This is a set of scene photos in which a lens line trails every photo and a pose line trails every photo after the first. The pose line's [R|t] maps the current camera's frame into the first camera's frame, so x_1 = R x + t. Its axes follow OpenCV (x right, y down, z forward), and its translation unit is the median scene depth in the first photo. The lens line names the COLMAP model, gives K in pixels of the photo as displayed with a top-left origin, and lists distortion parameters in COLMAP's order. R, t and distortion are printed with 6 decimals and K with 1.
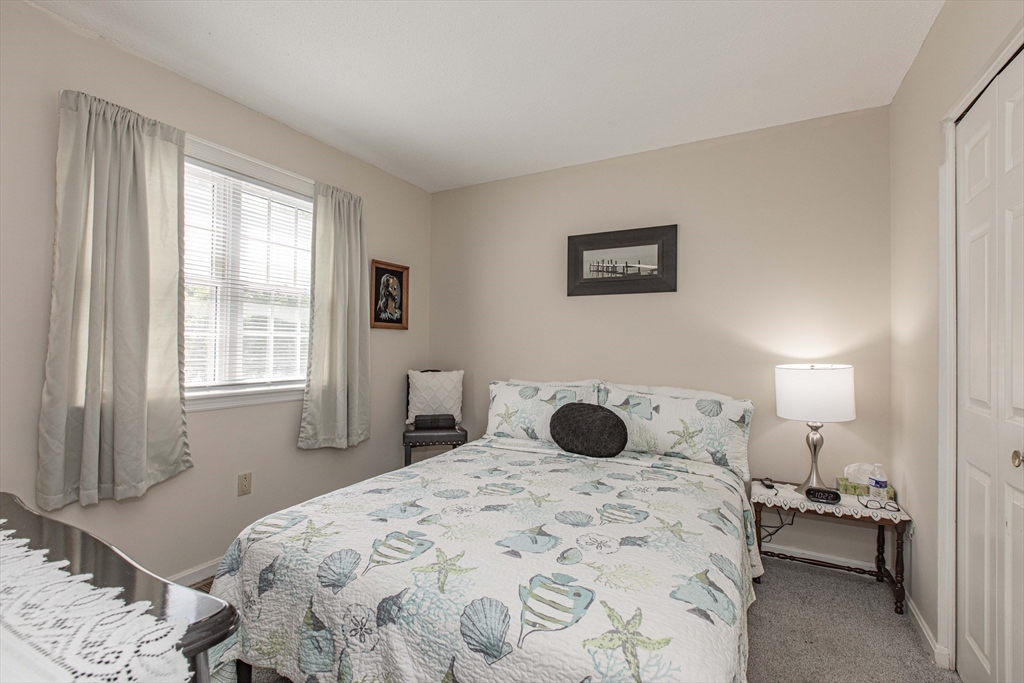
lens RADIAL K [[462.3, 0, 513.9], [0, 462.3, 341.1], [0, 0, 1]] dist [0.001610, 0.000541]
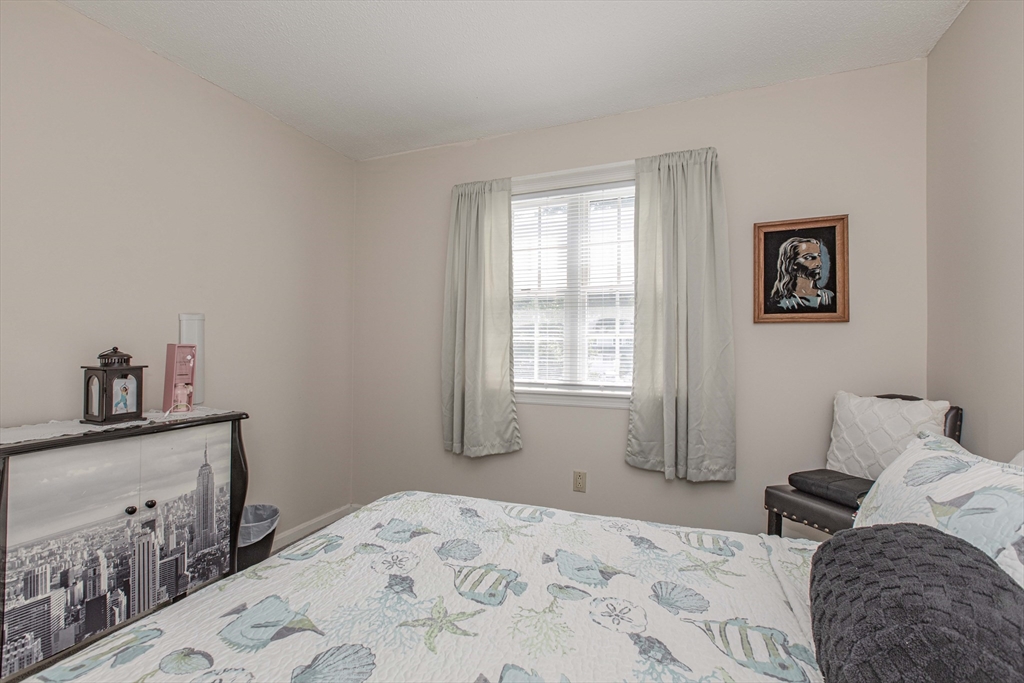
lens RADIAL K [[462.3, 0, 512.4], [0, 462.3, 344.3], [0, 0, 1]] dist [0.001610, 0.000541]
pose [[0.108508, -0.011150, -0.994033, 0.409794], [0.008932, 0.999908, -0.010241, 0.008411], [0.994055, -0.007767, 0.108597, 0.678205]]
